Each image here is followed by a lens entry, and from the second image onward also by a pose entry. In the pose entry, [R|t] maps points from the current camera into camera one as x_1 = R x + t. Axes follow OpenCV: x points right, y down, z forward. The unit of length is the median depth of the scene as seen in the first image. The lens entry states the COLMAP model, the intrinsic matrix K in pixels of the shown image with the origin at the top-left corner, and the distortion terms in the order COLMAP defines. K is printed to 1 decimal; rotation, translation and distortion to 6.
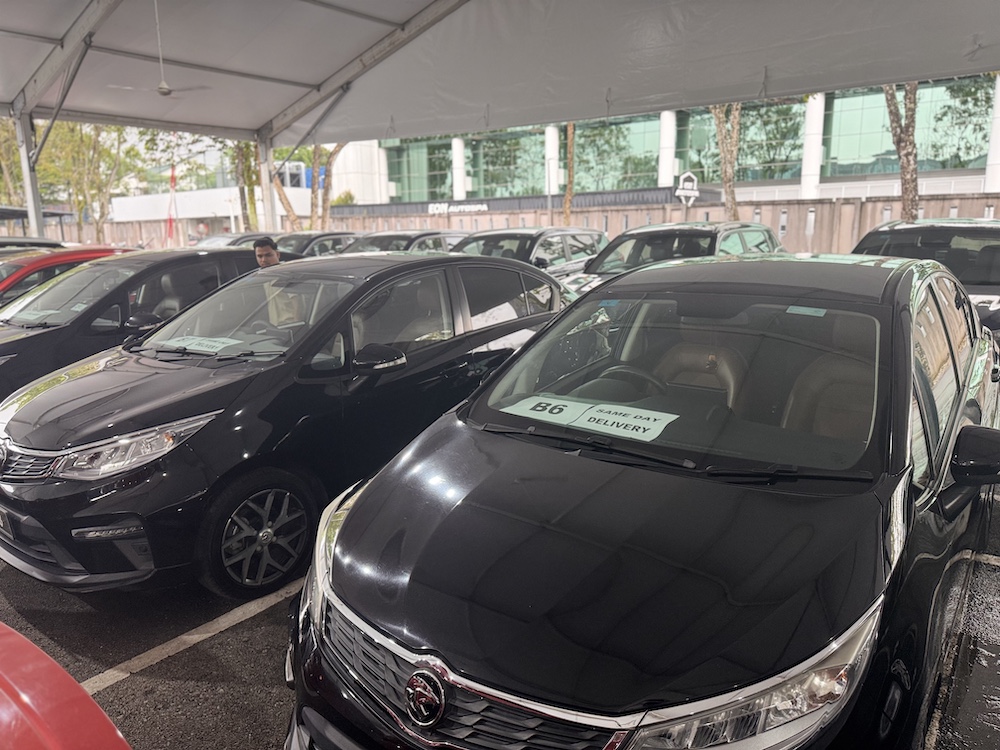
lens RADIAL K [[702.8, 0, 500.0], [0, 702.8, 375.0], [0, 0, 1]] dist [0.057365, -0.061264]
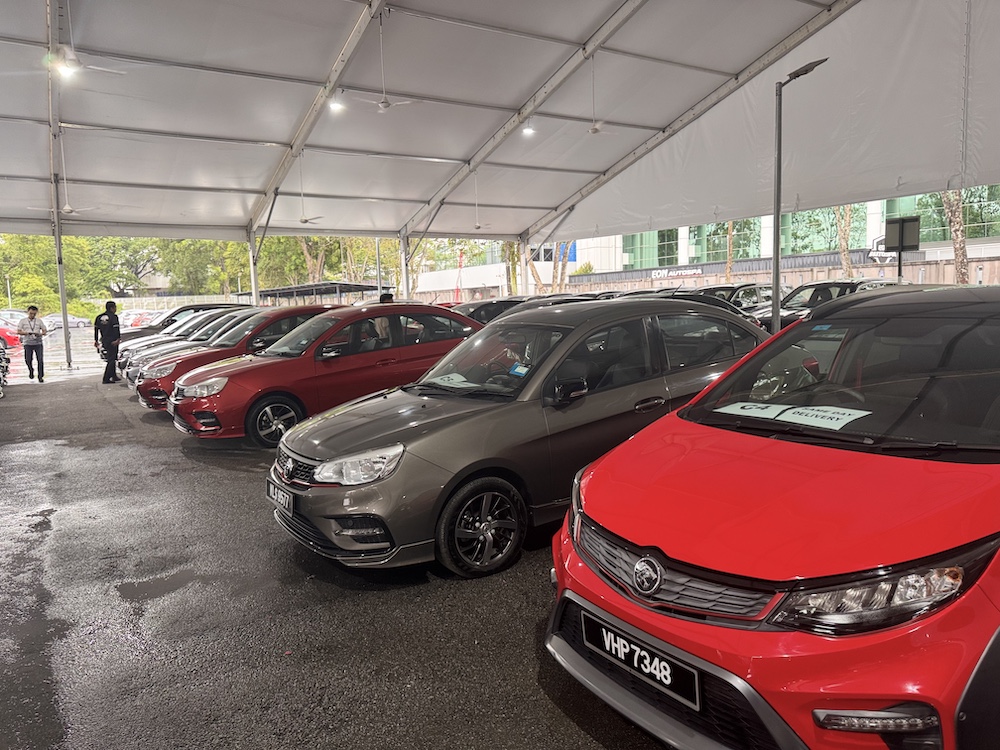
lens RADIAL K [[702.8, 0, 500.0], [0, 702.8, 375.0], [0, 0, 1]] dist [0.057365, -0.061264]
pose [[0.940333, 0.017841, -0.339789, 0.112186], [-0.047750, 0.995661, -0.079865, 0.072173], [0.336890, 0.091325, 0.937105, -0.330484]]
